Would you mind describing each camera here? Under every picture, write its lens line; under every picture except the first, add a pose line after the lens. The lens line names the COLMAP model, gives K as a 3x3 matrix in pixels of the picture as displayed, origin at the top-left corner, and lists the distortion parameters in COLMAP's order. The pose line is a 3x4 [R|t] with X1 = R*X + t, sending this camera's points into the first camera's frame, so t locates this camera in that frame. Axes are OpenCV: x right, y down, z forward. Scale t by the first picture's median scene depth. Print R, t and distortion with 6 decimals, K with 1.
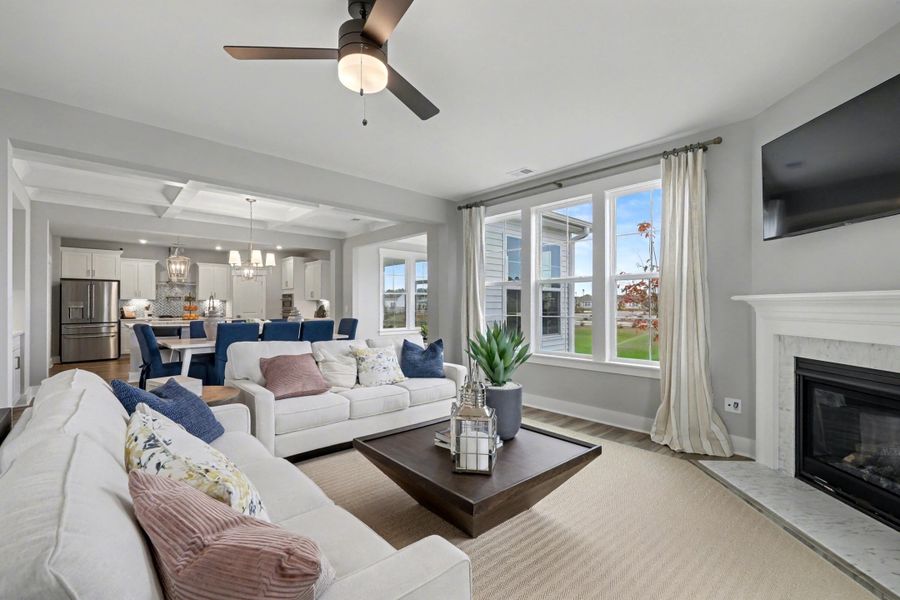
lens RADIAL K [[394.0, 0, 447.4], [0, 394.0, 306.6], [0, 0, 1]] dist [0.001428, 0.000062]
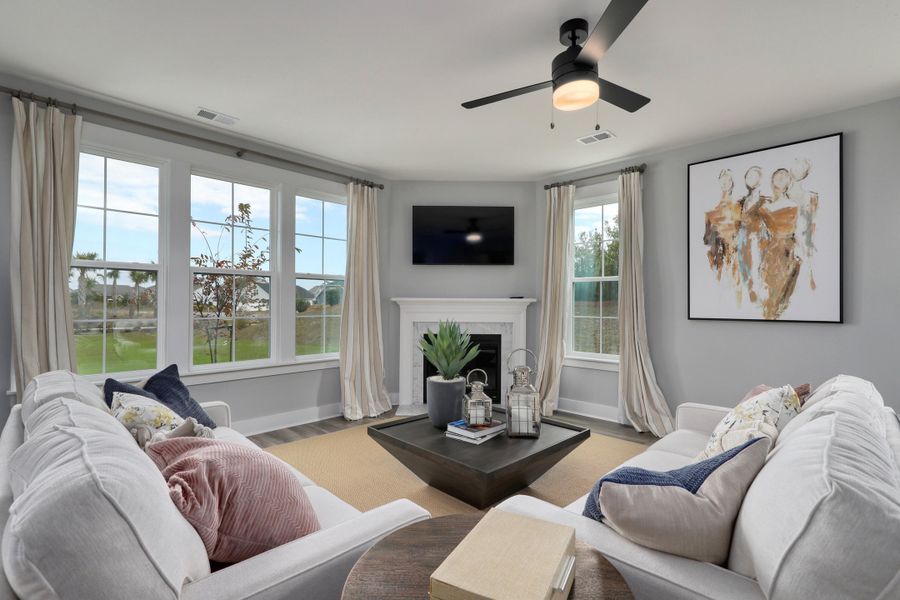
lens RADIAL K [[423.3, 0, 450.6], [0, 423.3, 303.3], [0, 0, 1]] dist [-0.002477, 0.002660]
pose [[-0.068769, 0.004509, 0.997622, -0.685891], [-0.000189, 0.999990, -0.004533, 0.000354], [-0.997633, -0.000500, -0.068767, 0.710994]]
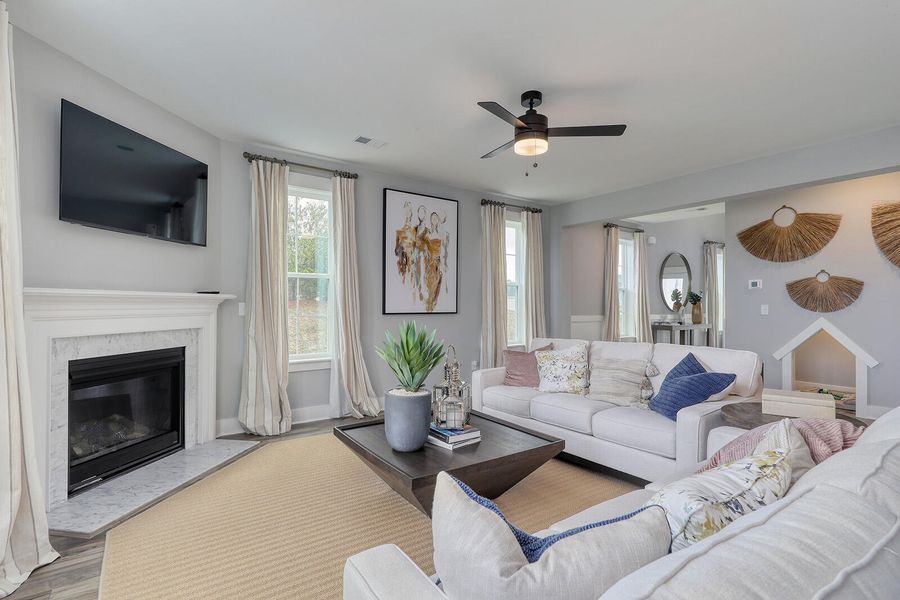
lens RADIAL K [[423.3, 0, 446.1], [0, 423.3, 303.9], [0, 0, 1]] dist [-0.002477, 0.002660]
pose [[-0.994034, -0.002366, 0.109045, -0.035223], [-0.001704, 0.999980, 0.006168, -0.004422], [-0.109057, 0.005946, -0.994018, 1.287125]]
